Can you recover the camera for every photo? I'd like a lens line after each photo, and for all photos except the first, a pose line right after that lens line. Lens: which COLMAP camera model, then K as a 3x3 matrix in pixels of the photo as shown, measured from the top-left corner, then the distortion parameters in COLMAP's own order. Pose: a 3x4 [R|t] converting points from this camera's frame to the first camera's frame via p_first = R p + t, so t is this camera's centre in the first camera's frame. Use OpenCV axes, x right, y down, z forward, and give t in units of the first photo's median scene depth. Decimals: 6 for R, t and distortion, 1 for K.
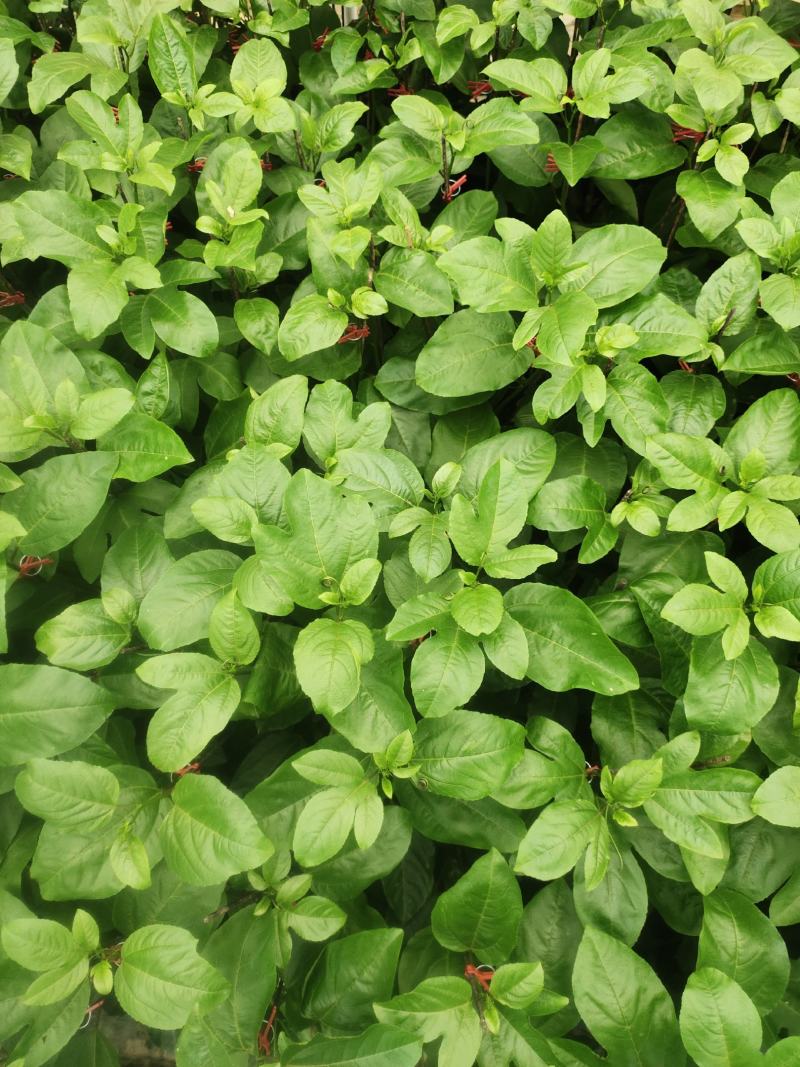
lens RADIAL K [[812.2, 0, 400.0], [0, 812.2, 533.5], [0, 0, 1]] dist [0.042648, -0.039862]
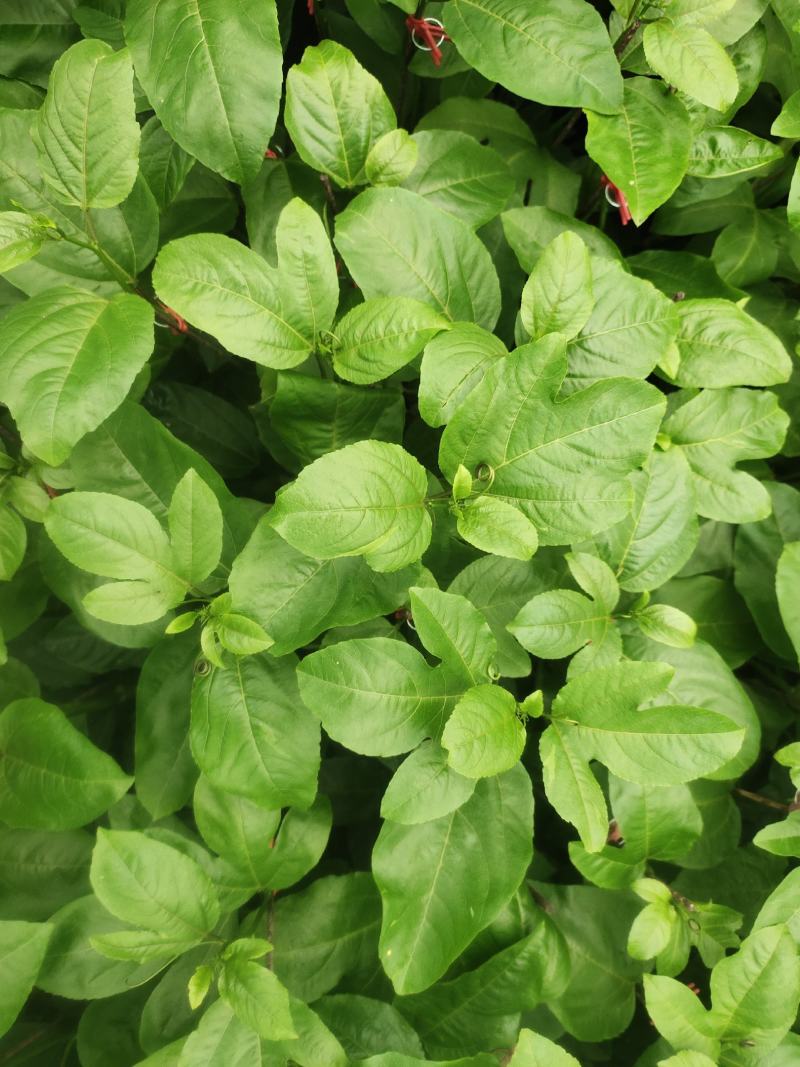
lens RADIAL K [[794.3, 0, 399.2], [0, 794.3, 549.1], [0, 0, 1]] dist [0.035425, -0.035388]
pose [[0.162882, 0.986289, 0.026532, -0.051809], [-0.979240, 0.158312, 0.126595, 0.049271], [0.120658, -0.046601, 0.991600, 0.345049]]
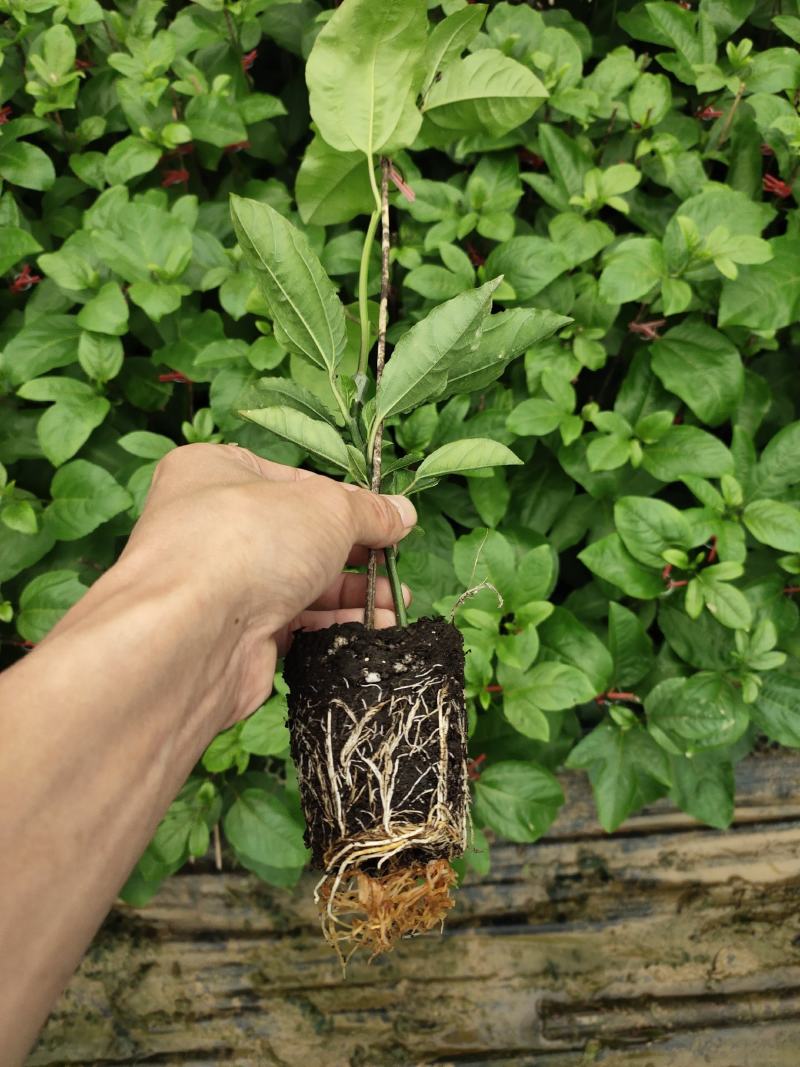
lens RADIAL K [[825.1, 0, 402.2], [0, 825.1, 537.5], [0, 0, 1]] dist [0.017909, -0.022385]
pose [[0.987147, -0.144382, 0.068518, 0.138196], [0.147395, 0.988222, -0.041137, 0.460911], [-0.061772, 0.050707, 0.996801, -0.260518]]
